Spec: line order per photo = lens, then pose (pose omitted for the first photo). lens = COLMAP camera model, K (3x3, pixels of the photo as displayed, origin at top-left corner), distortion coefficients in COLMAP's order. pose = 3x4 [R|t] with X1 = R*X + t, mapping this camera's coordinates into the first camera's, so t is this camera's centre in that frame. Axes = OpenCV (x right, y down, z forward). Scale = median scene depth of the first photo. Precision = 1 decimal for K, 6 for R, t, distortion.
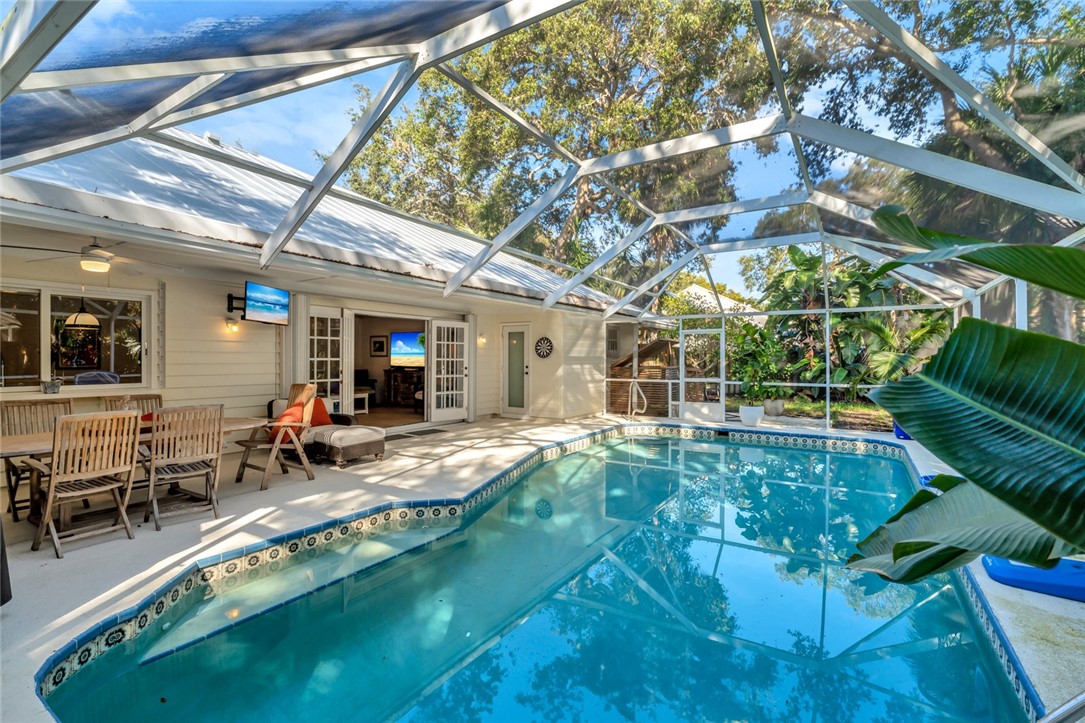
lens RADIAL K [[497.0, 0, 542.5], [0, 497.0, 361.5], [0, 0, 1]] dist [-0.000196, 0.000071]
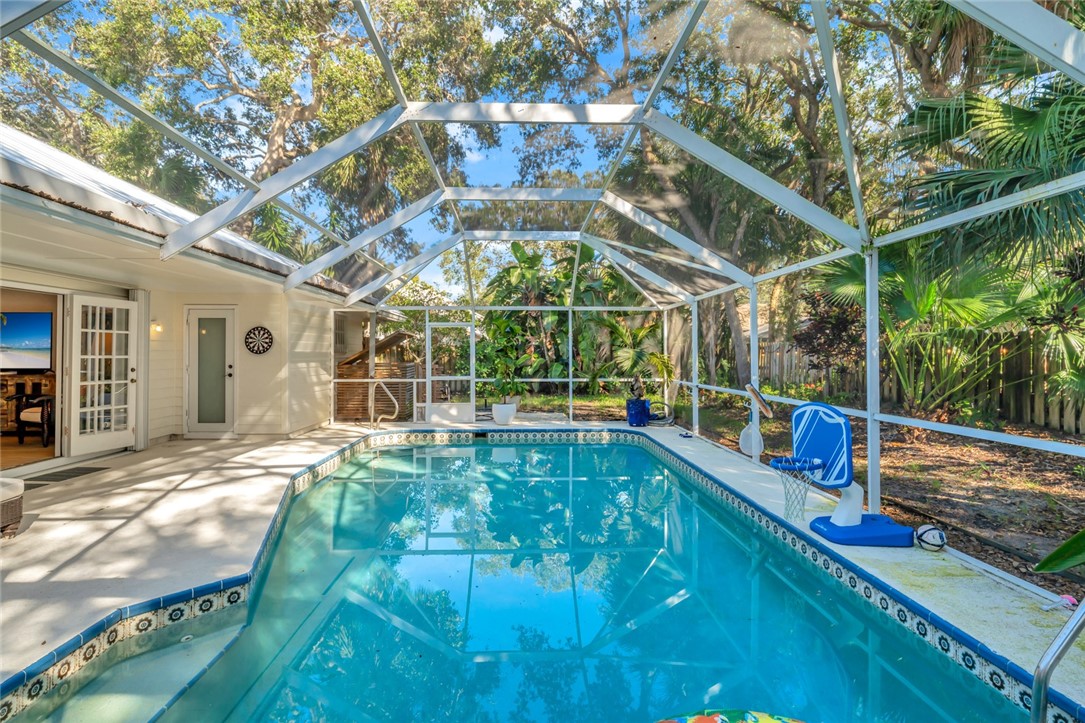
lens RADIAL K [[543.7, 0, 540.0], [0, 543.7, 350.1], [0, 0, 1]] dist [-0.001228, 0.000452]
pose [[0.825896, 0.001900, 0.563819, -0.112227], [0.005504, 0.999919, -0.011433, -0.001701], [-0.563796, 0.012546, 0.825819, 0.091149]]
